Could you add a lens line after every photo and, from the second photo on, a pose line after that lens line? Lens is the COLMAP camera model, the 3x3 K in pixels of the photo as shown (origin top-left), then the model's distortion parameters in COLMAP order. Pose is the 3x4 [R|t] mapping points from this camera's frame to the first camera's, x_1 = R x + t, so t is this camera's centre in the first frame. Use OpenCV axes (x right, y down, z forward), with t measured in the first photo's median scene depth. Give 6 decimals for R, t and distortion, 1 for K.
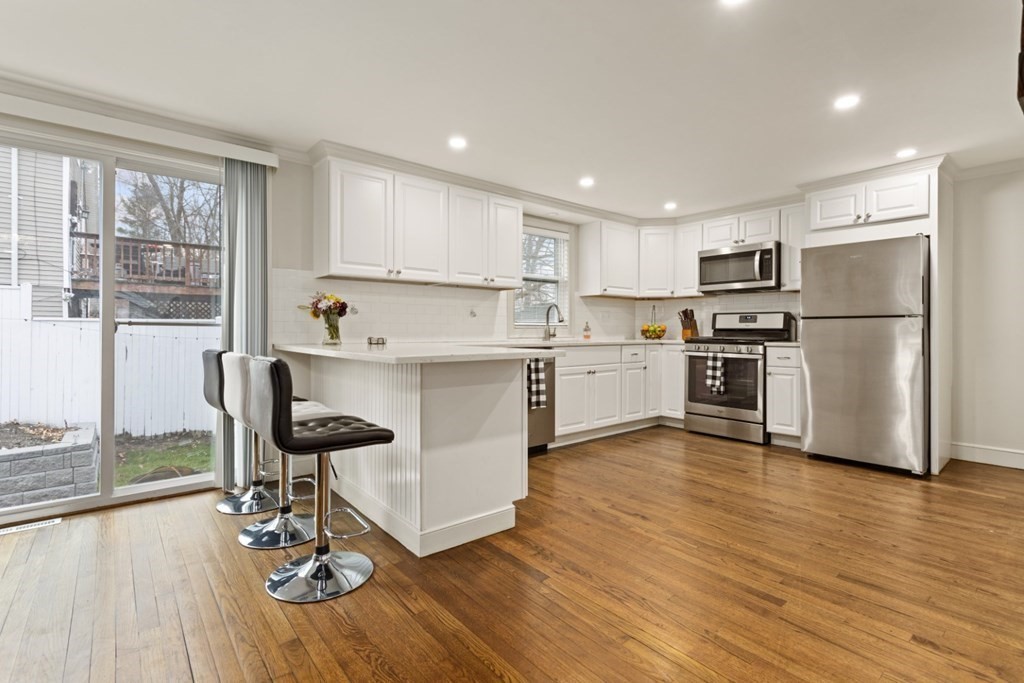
lens RADIAL K [[483.2, 0, 514.0], [0, 483.2, 330.6], [0, 0, 1]] dist [0.000546, 0.000154]
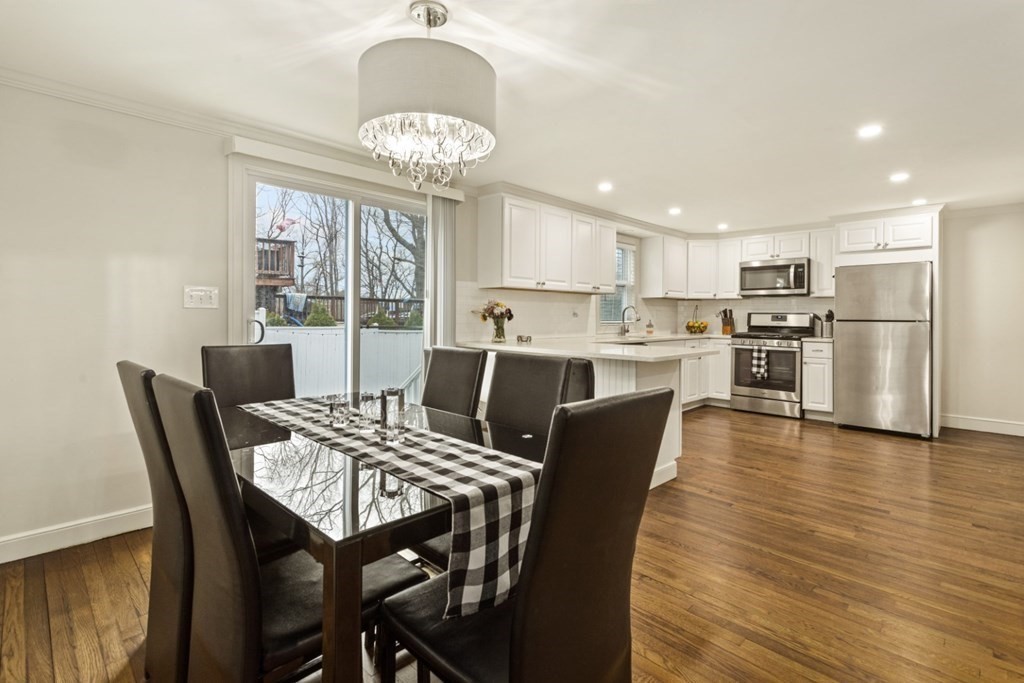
lens RADIAL K [[487.8, 0, 515.2], [0, 487.8, 315.7], [0, 0, 1]] dist [0.000823, 0.000353]
pose [[0.995444, 0.005597, 0.095184, -0.350602], [-0.005592, 0.999984, -0.000314, -0.030508], [-0.095184, -0.000219, 0.995460, -0.203457]]
